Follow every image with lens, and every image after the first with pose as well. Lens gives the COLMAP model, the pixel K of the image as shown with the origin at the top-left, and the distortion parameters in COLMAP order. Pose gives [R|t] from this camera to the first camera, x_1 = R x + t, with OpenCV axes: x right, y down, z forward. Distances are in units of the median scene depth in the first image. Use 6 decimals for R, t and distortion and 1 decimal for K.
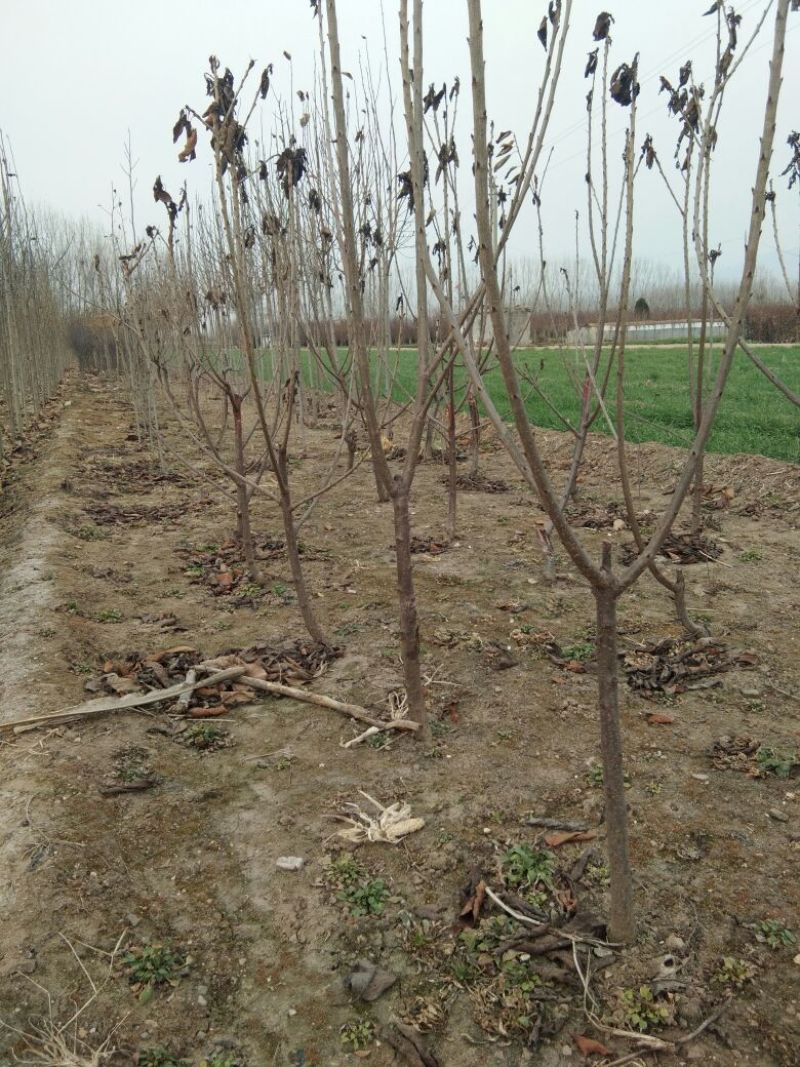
lens RADIAL K [[839.3, 0, 408.5], [0, 839.3, 534.5], [0, 0, 1]] dist [0.093404, -0.119969]
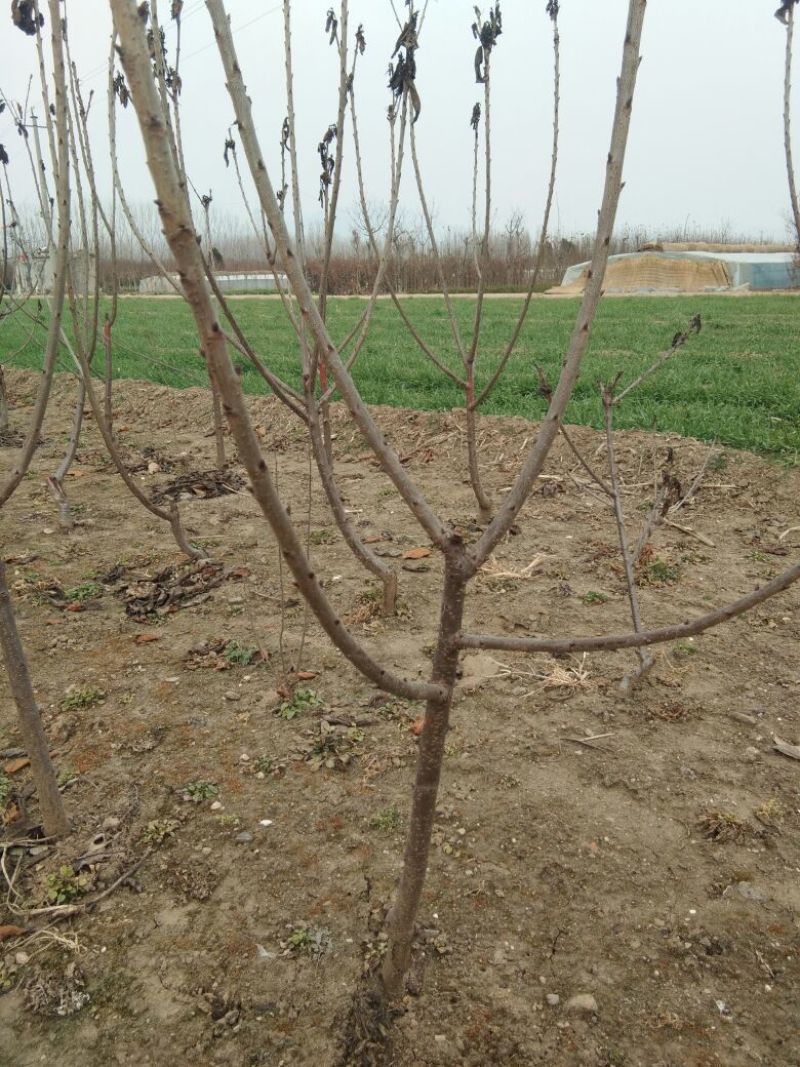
lens RADIAL K [[839.3, 0, 410.9], [0, 839.3, 532.7], [0, 0, 1]] dist [0.093404, -0.119969]
pose [[0.891192, -0.122151, 0.436870, 0.124111], [0.099331, 0.992239, 0.074805, 0.034672], [-0.442617, -0.023271, 0.896409, -0.083601]]
